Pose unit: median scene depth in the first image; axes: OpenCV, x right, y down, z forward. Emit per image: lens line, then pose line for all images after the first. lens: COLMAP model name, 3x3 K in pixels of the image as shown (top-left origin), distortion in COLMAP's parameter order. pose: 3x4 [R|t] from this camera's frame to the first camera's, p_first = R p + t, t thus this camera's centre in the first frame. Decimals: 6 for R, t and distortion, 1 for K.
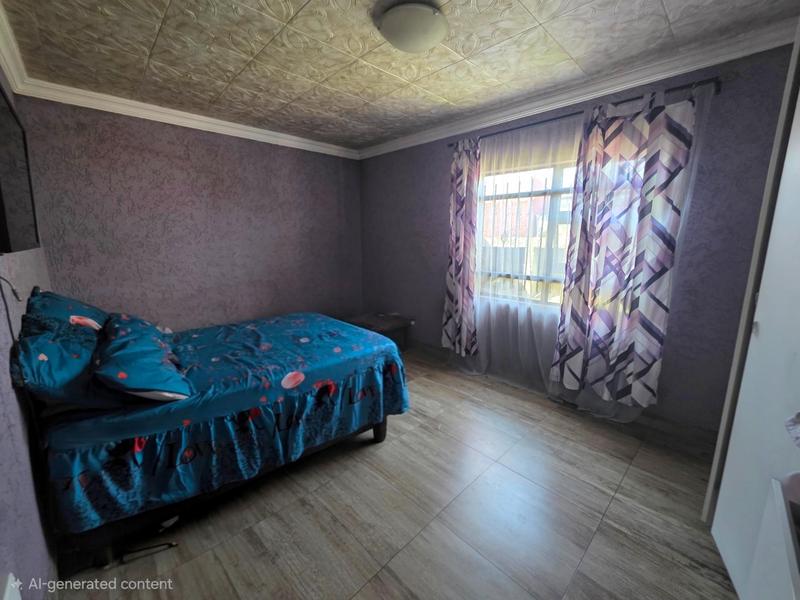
lens RADIAL K [[324.2, 0, 399.7], [0, 324.2, 298.0], [0, 0, 1]] dist [-0.001185, 0.000102]
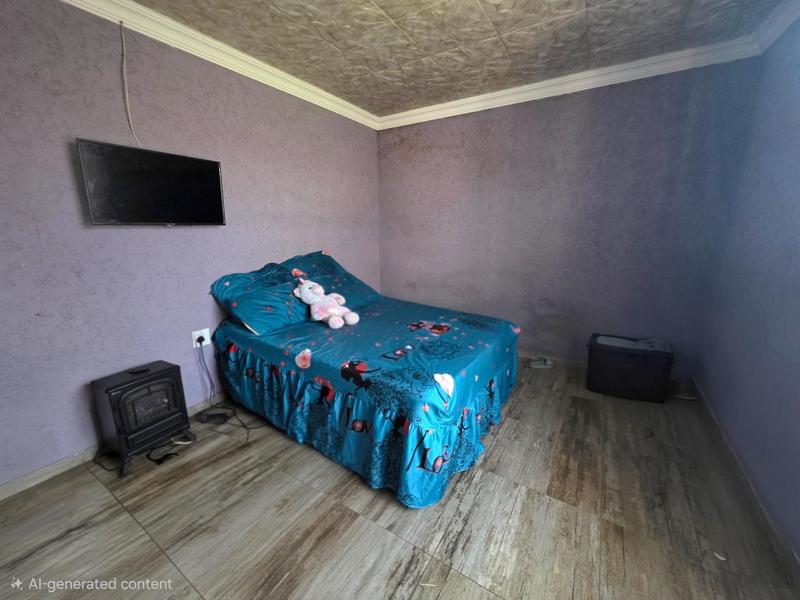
lens RADIAL K [[319.2, 0, 400.0], [0, 319.2, 296.7], [0, 0, 1]] dist [0.001501, 0.000140]
pose [[0.245812, 0.213578, -0.945495, 0.428366], [-0.175221, 0.969145, 0.173366, -0.112086], [0.953349, 0.123055, 0.275651, 0.660964]]
